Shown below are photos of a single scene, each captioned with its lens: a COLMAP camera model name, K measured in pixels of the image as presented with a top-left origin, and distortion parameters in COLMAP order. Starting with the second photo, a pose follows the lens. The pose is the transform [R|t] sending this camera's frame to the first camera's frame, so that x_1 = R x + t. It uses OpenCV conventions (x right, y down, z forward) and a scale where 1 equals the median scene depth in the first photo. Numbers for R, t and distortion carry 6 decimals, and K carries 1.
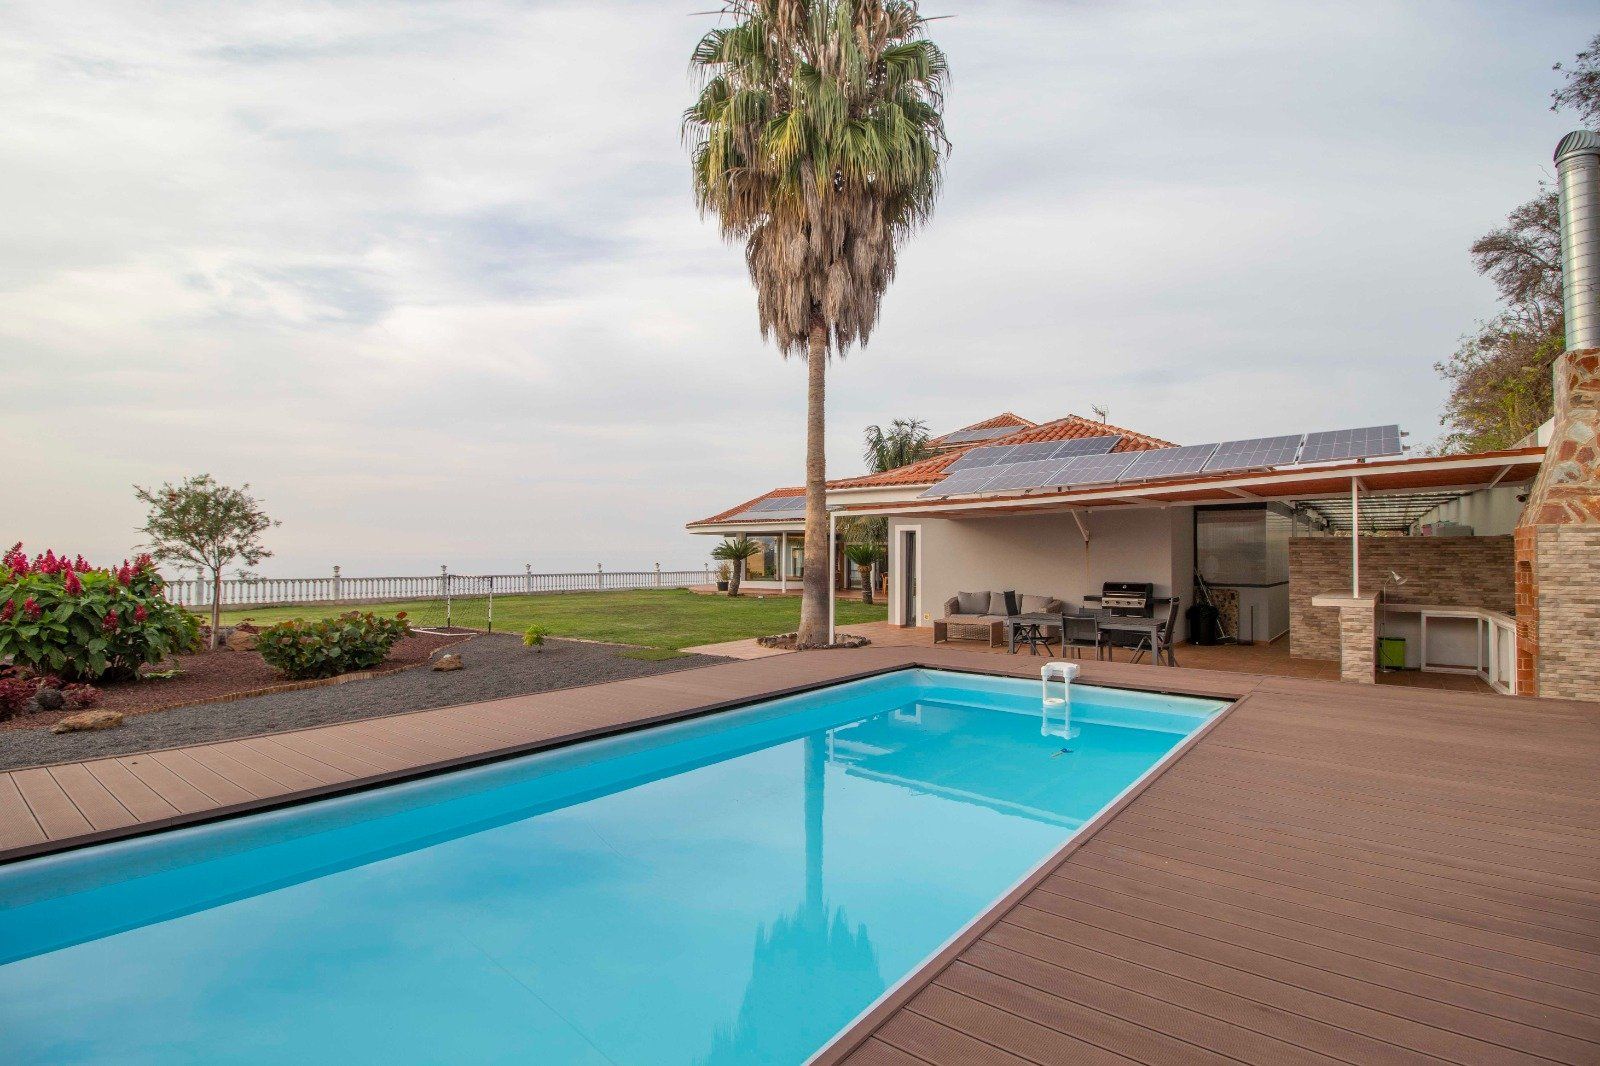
lens RADIAL K [[775.1, 0, 800.0], [0, 775.1, 533.0], [0, 0, 1]] dist [0.001277, -0.012220]
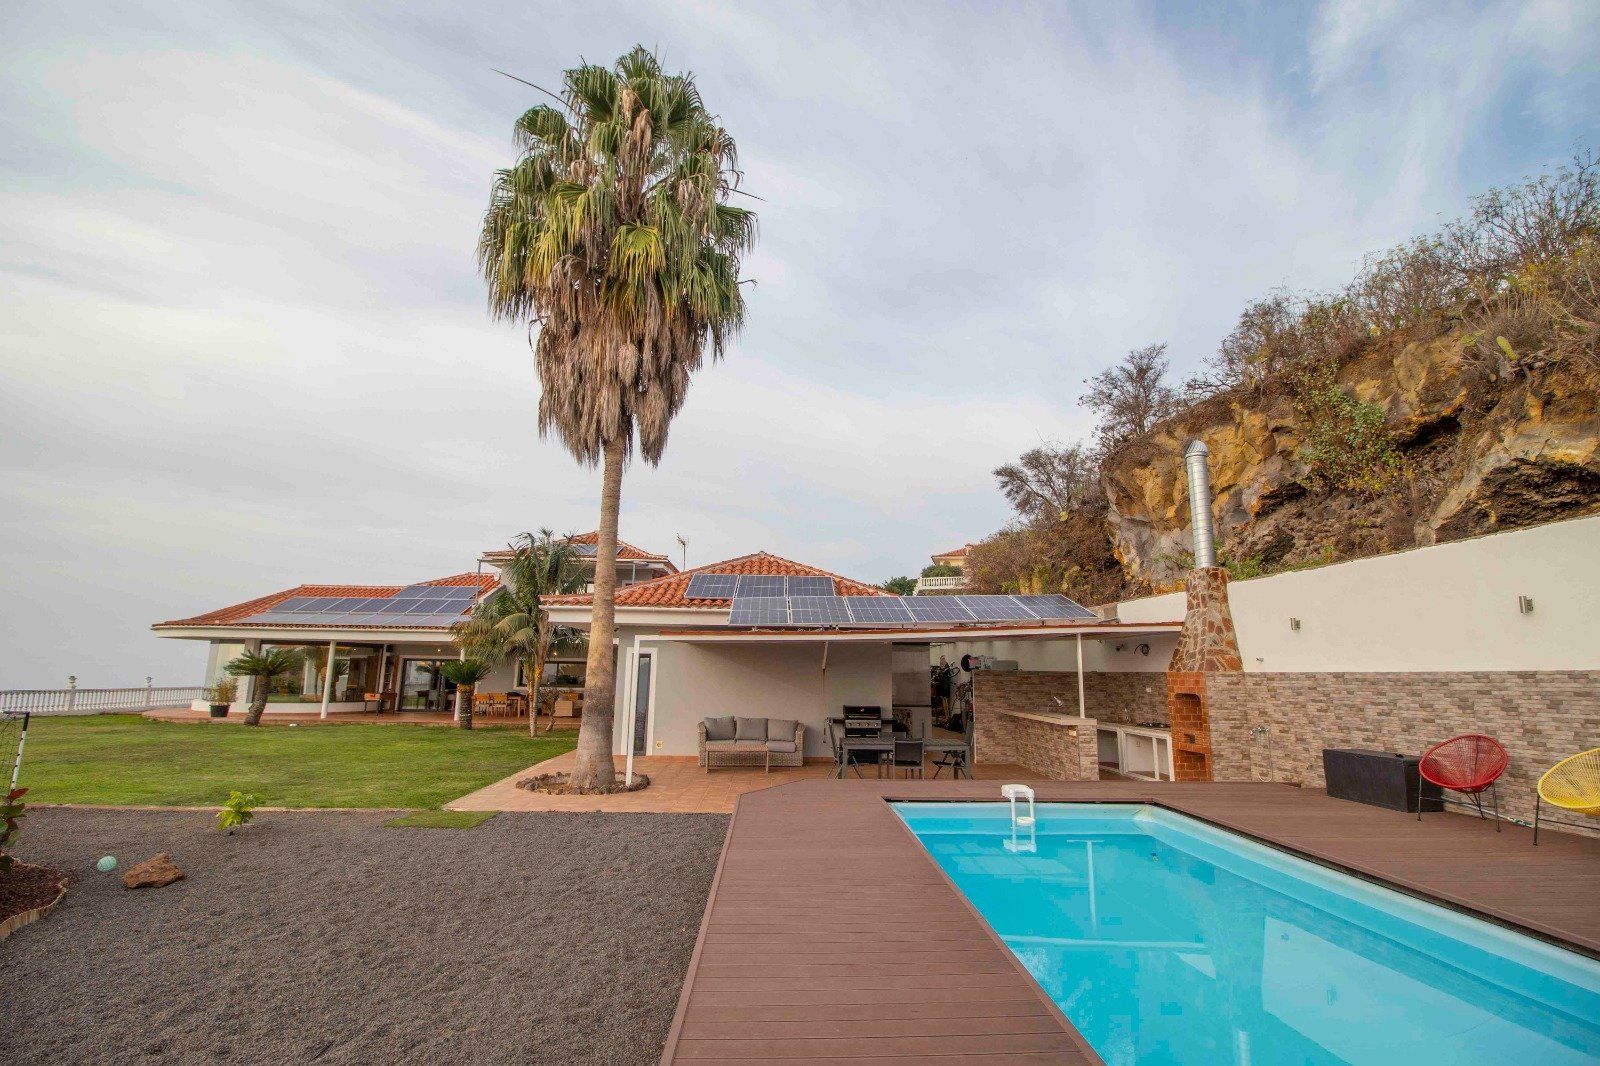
lens RADIAL K [[752.9, 0, 808.0], [0, 752.9, 531.4], [0, 0, 1]] dist [0.001913, -0.012375]
pose [[0.754559, 0.126483, 0.643928, -0.400648], [-0.030945, 0.987016, -0.157612, -0.014521], [-0.655502, 0.099001, 0.748676, 0.175394]]
